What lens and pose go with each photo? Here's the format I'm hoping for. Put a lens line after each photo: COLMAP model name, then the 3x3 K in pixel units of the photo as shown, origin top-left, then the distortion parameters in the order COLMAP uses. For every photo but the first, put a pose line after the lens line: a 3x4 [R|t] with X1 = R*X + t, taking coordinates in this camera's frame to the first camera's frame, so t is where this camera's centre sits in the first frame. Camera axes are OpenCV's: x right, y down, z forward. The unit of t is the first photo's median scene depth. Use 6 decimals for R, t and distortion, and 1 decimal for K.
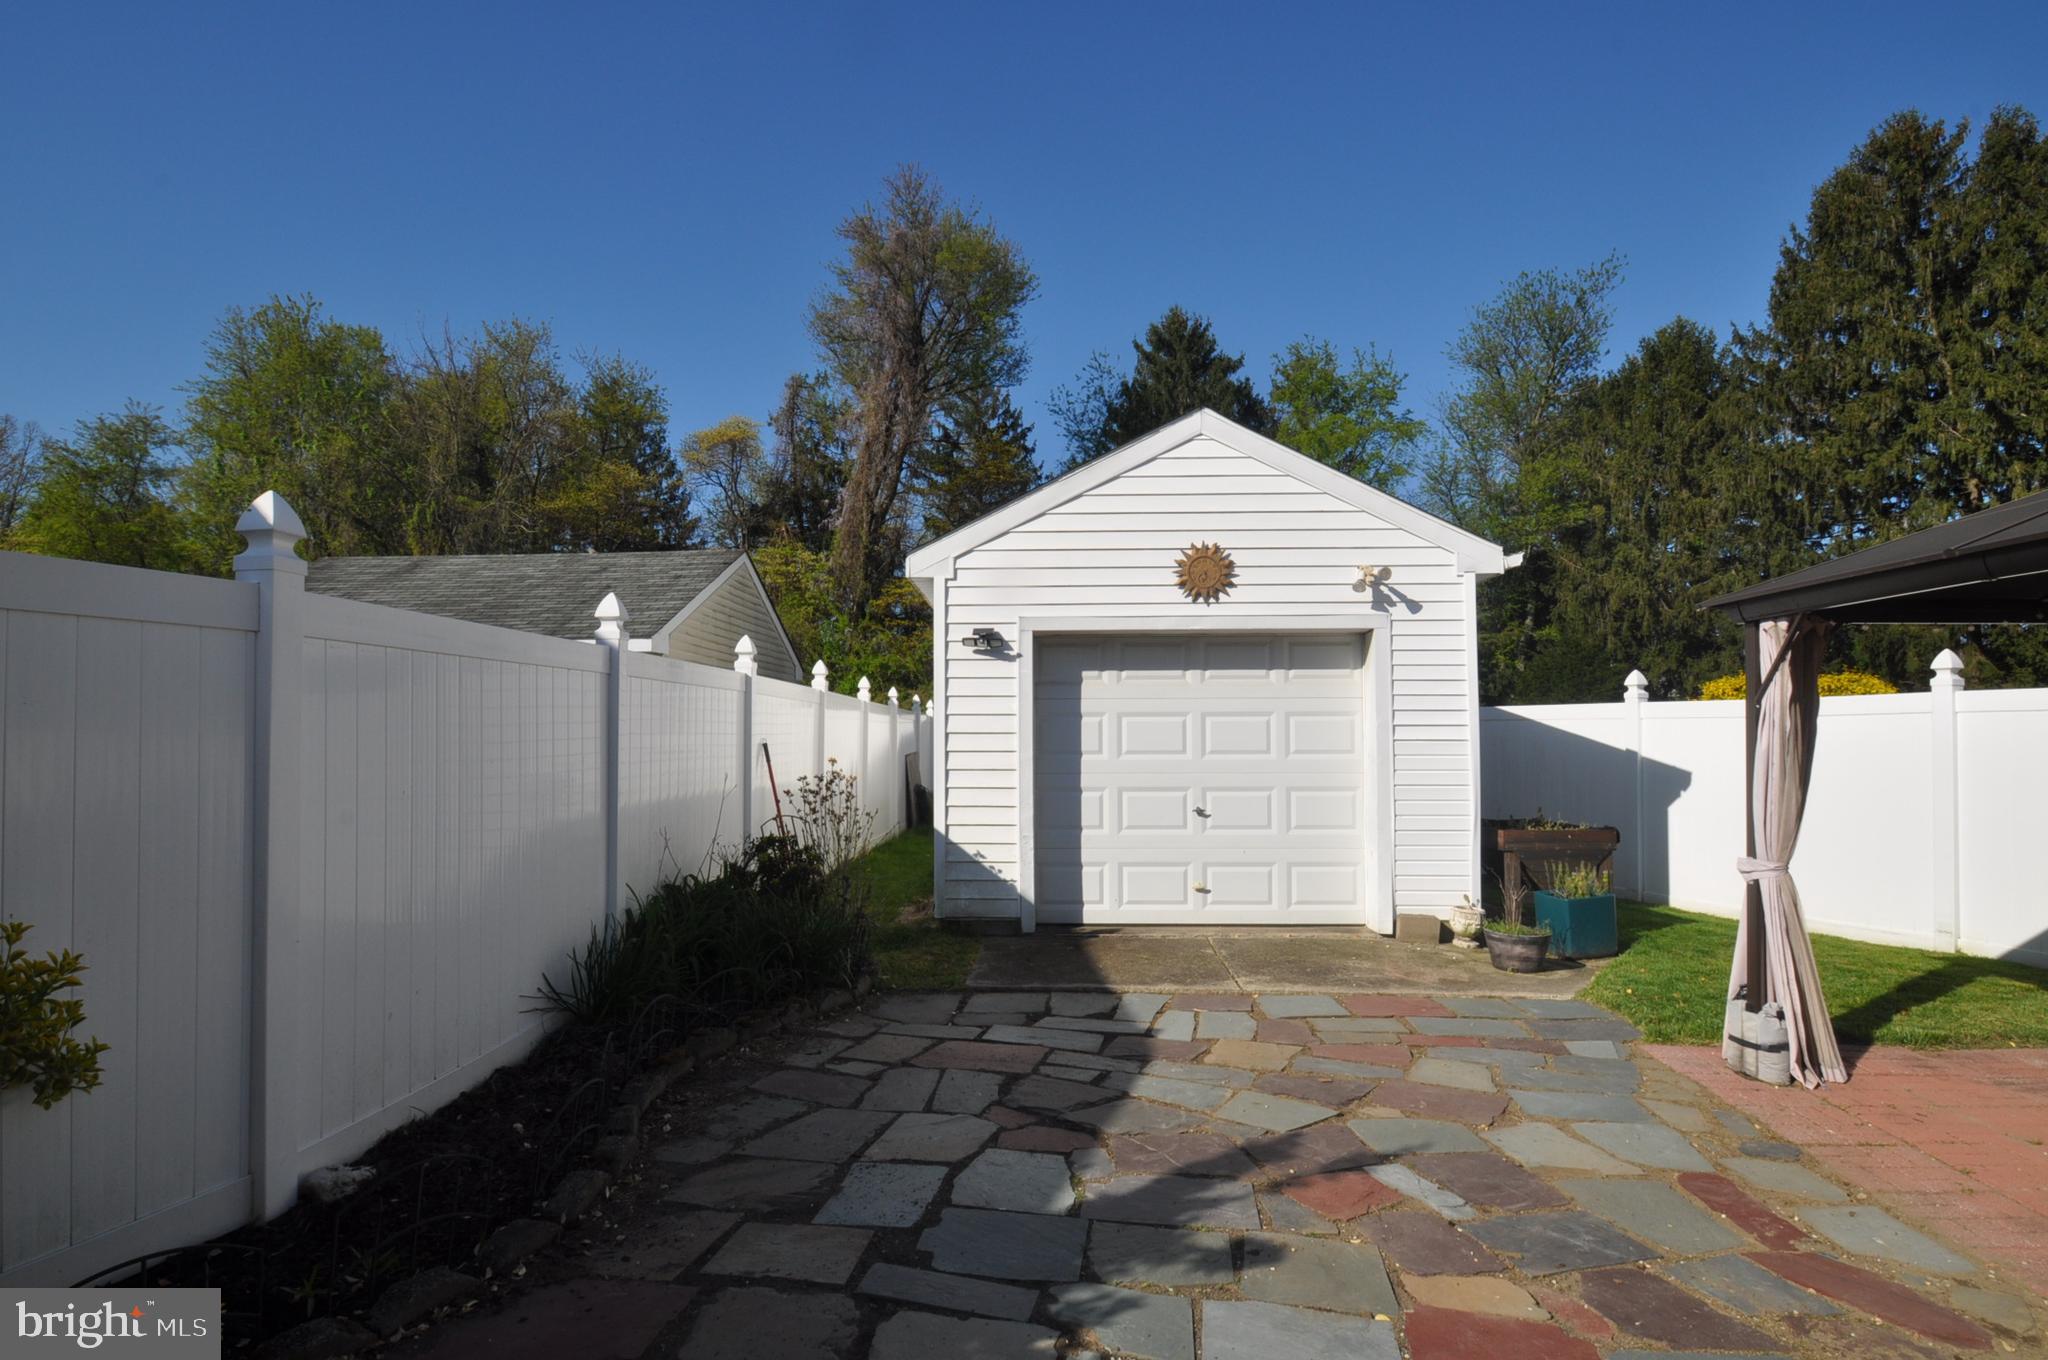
lens RADIAL K [[1080.3, 0, 1009.6], [0, 1080.3, 698.9], [0, 0, 1]] dist [-0.006829, -0.016056]
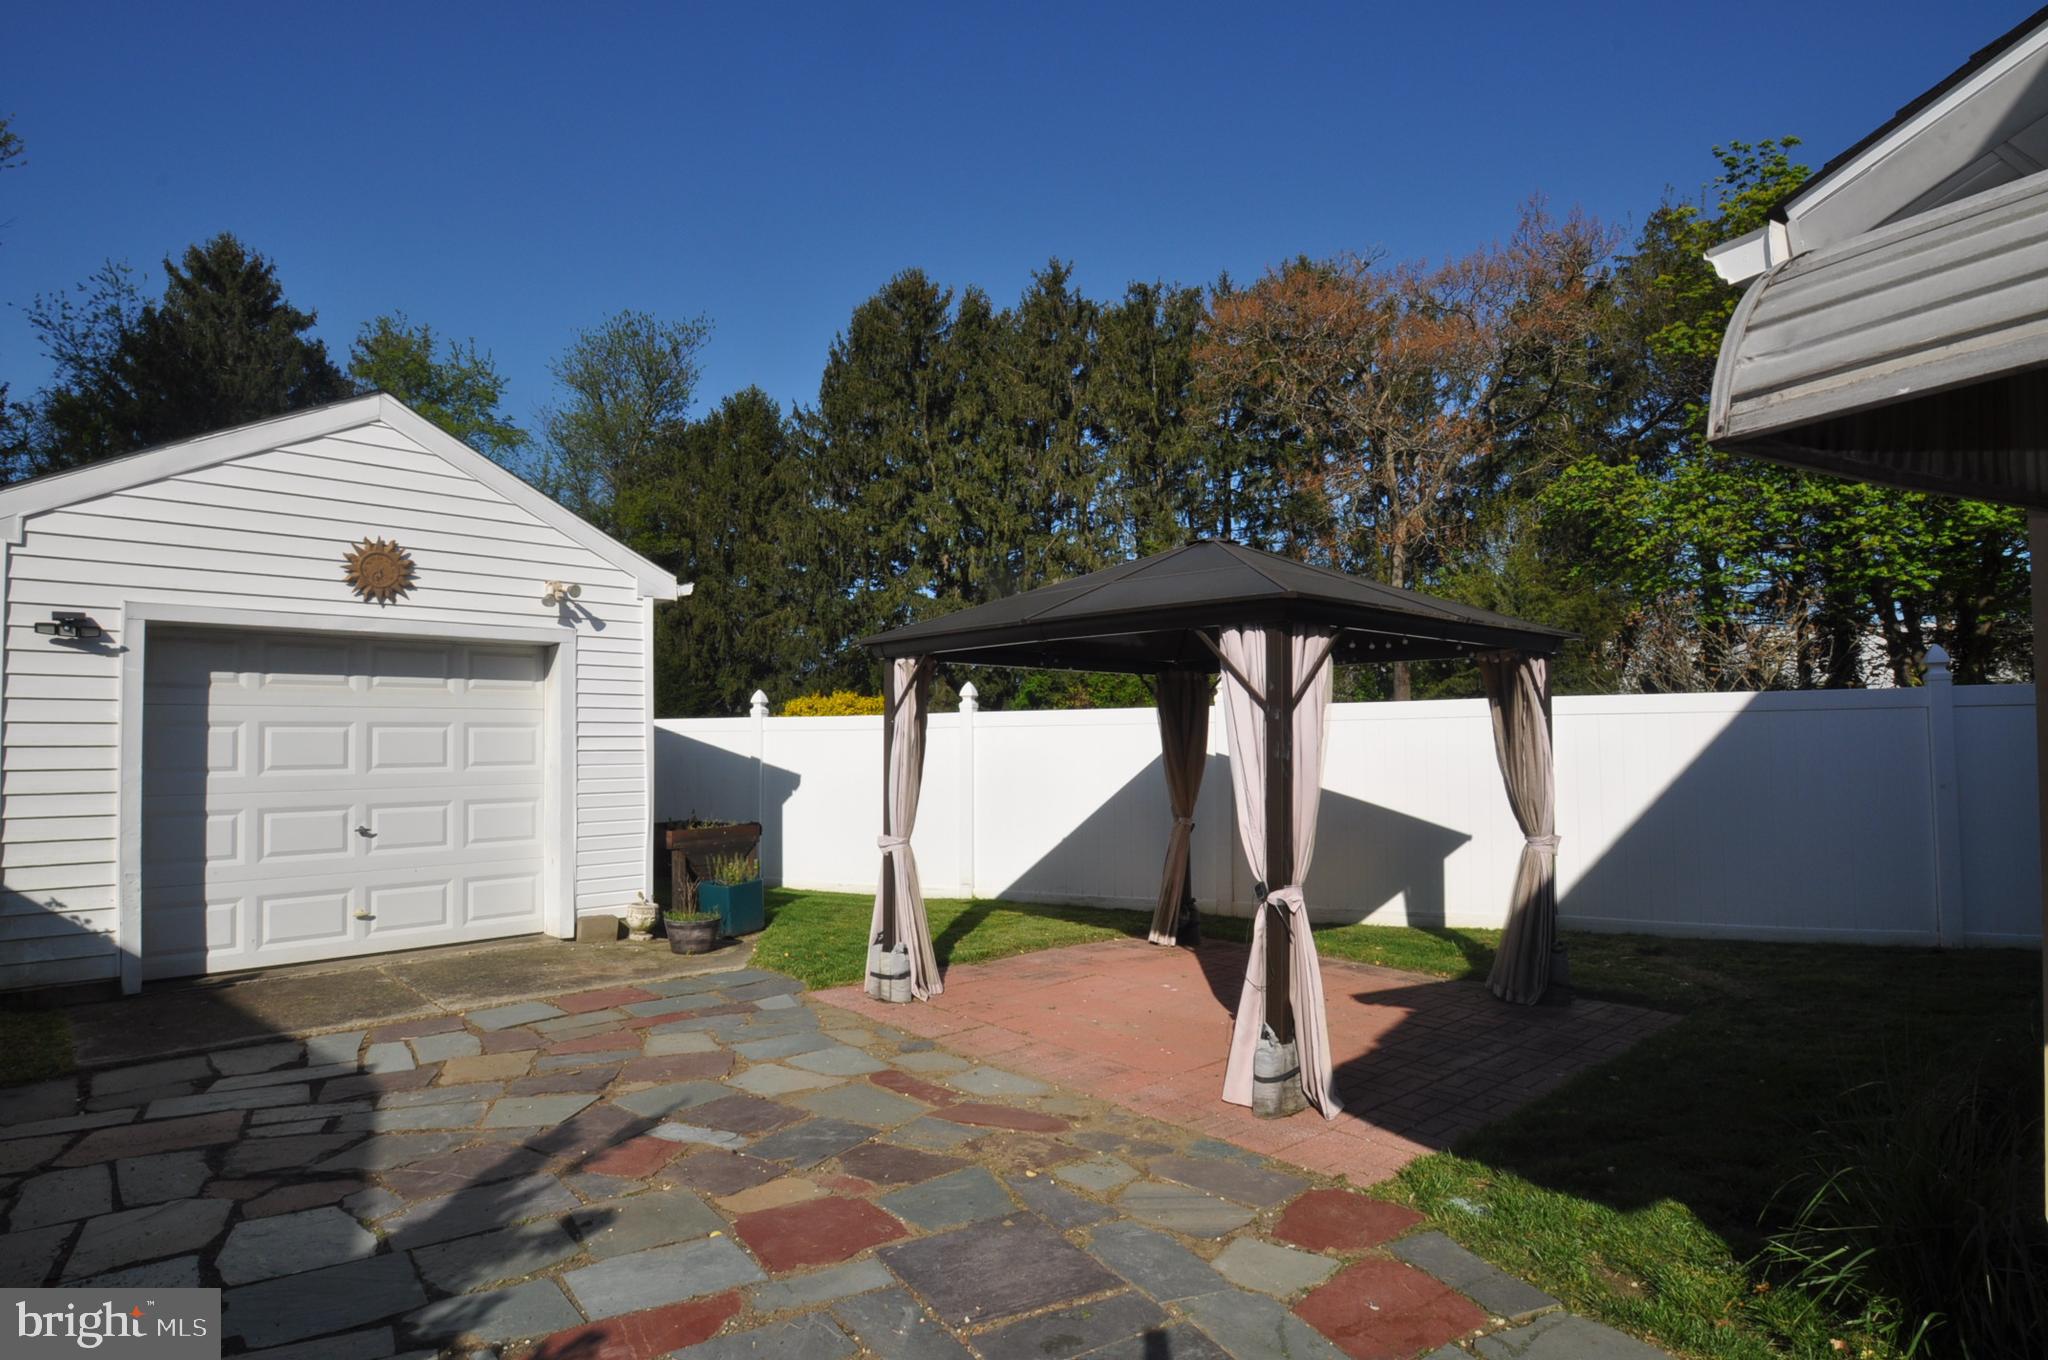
lens RADIAL K [[1080.3, 0, 1009.6], [0, 1080.3, 698.9], [0, 0, 1]] dist [-0.006829, -0.016056]
pose [[0.687612, 0.024220, 0.725674, -0.111294], [-0.015821, 0.999706, -0.018375, 0.000637], [-0.725906, 0.001154, 0.687793, -0.020069]]
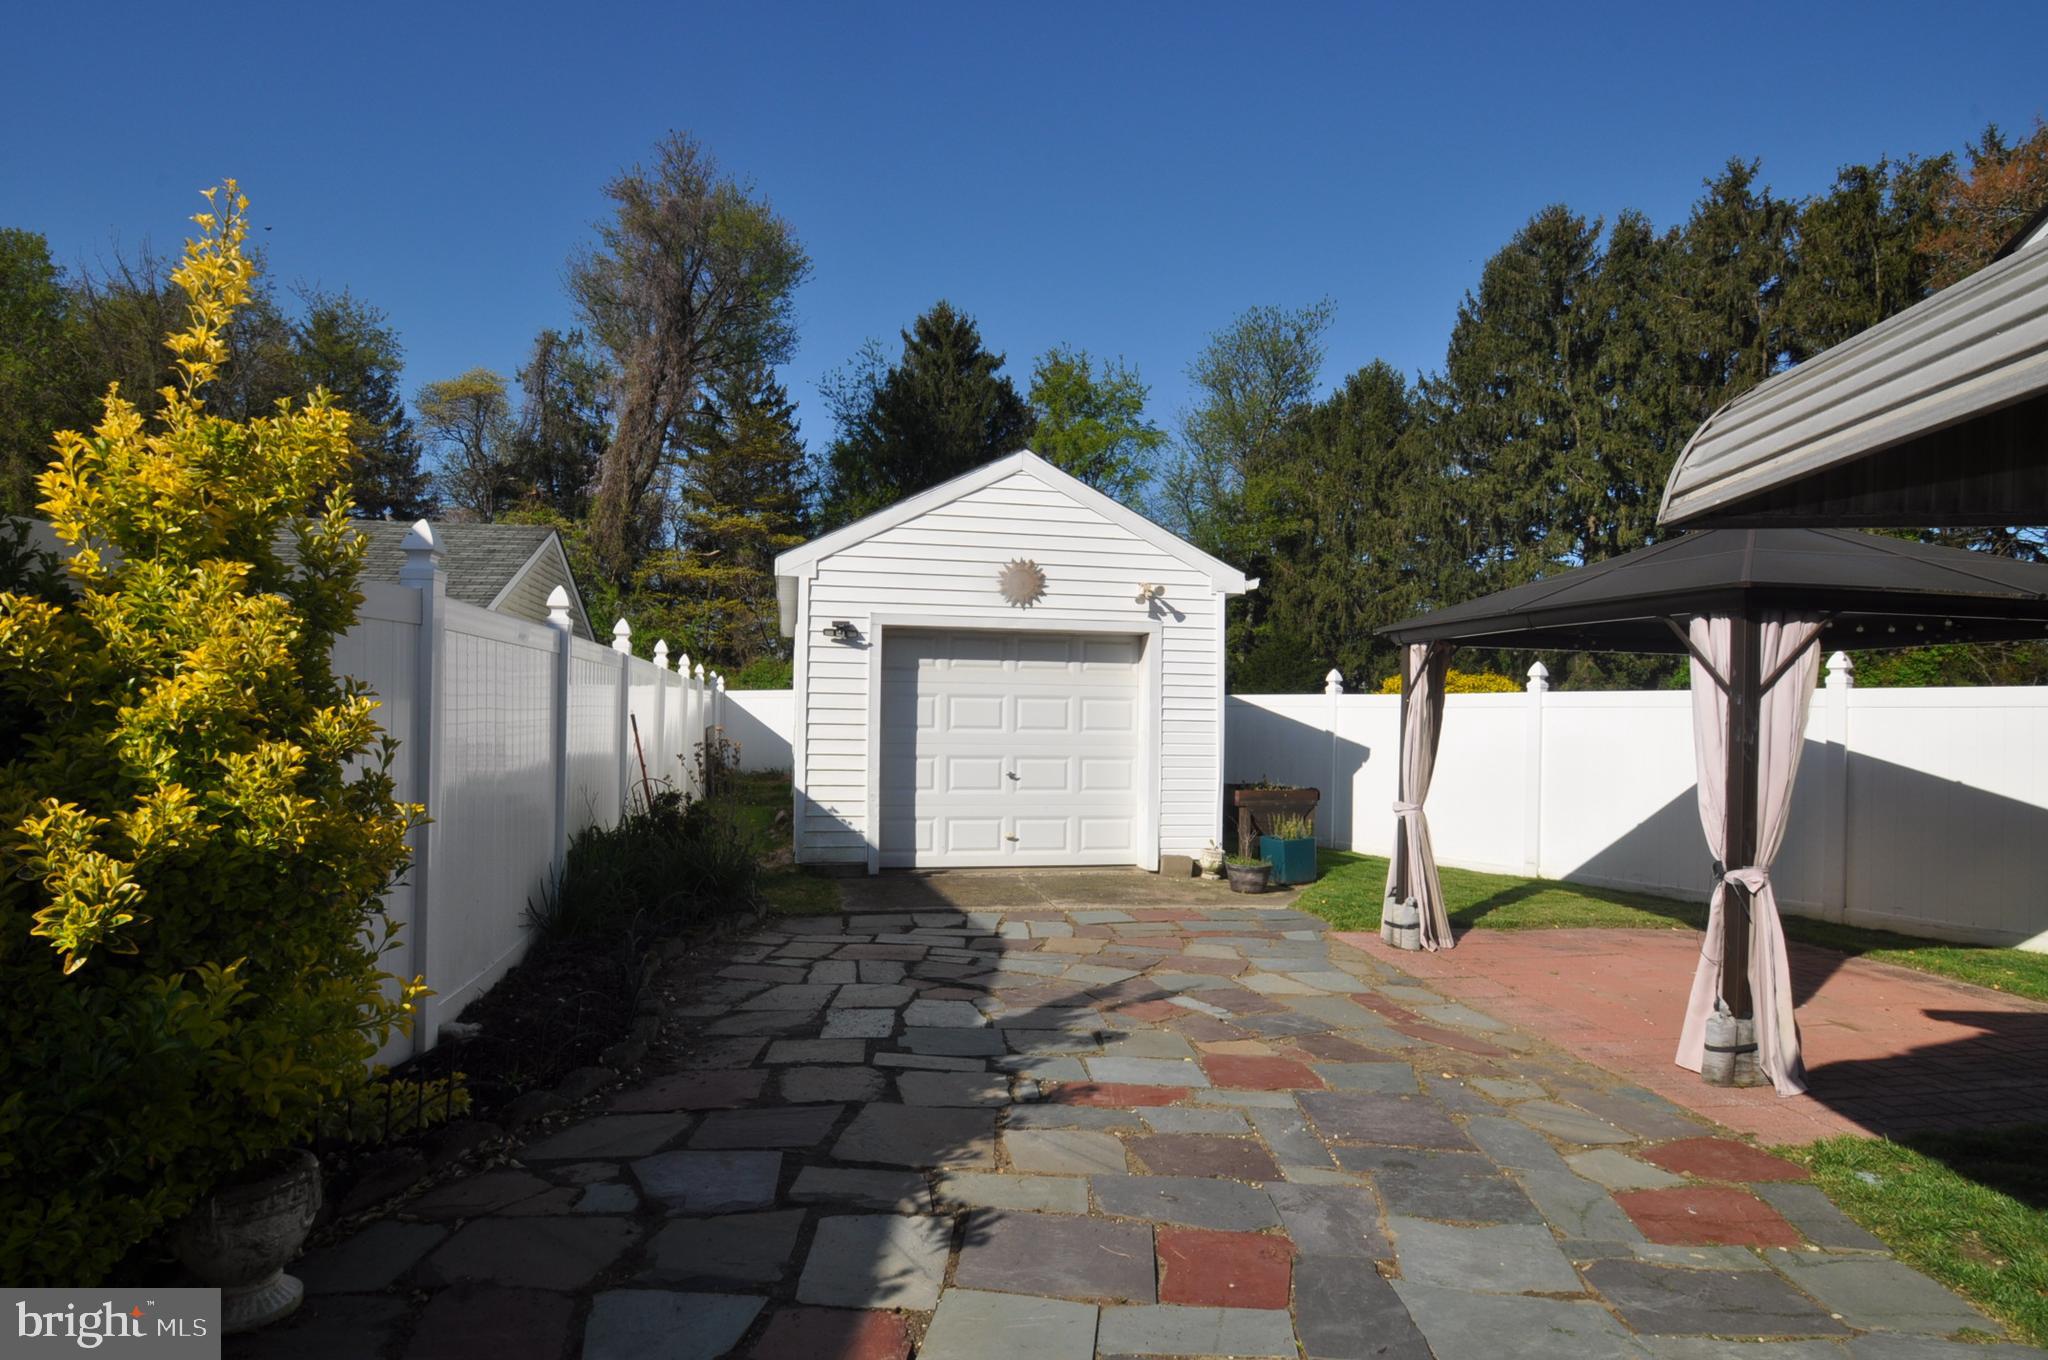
lens RADIAL K [[1087.4, 0, 1009.8], [0, 1087.4, 698.5], [0, 0, 1]] dist [-0.023271, 0.001110]
pose [[0.971562, 0.020522, 0.235896, -0.122735], [-0.025120, 0.999548, 0.016505, -0.004386], [-0.235451, -0.021962, 0.971638, -0.208739]]
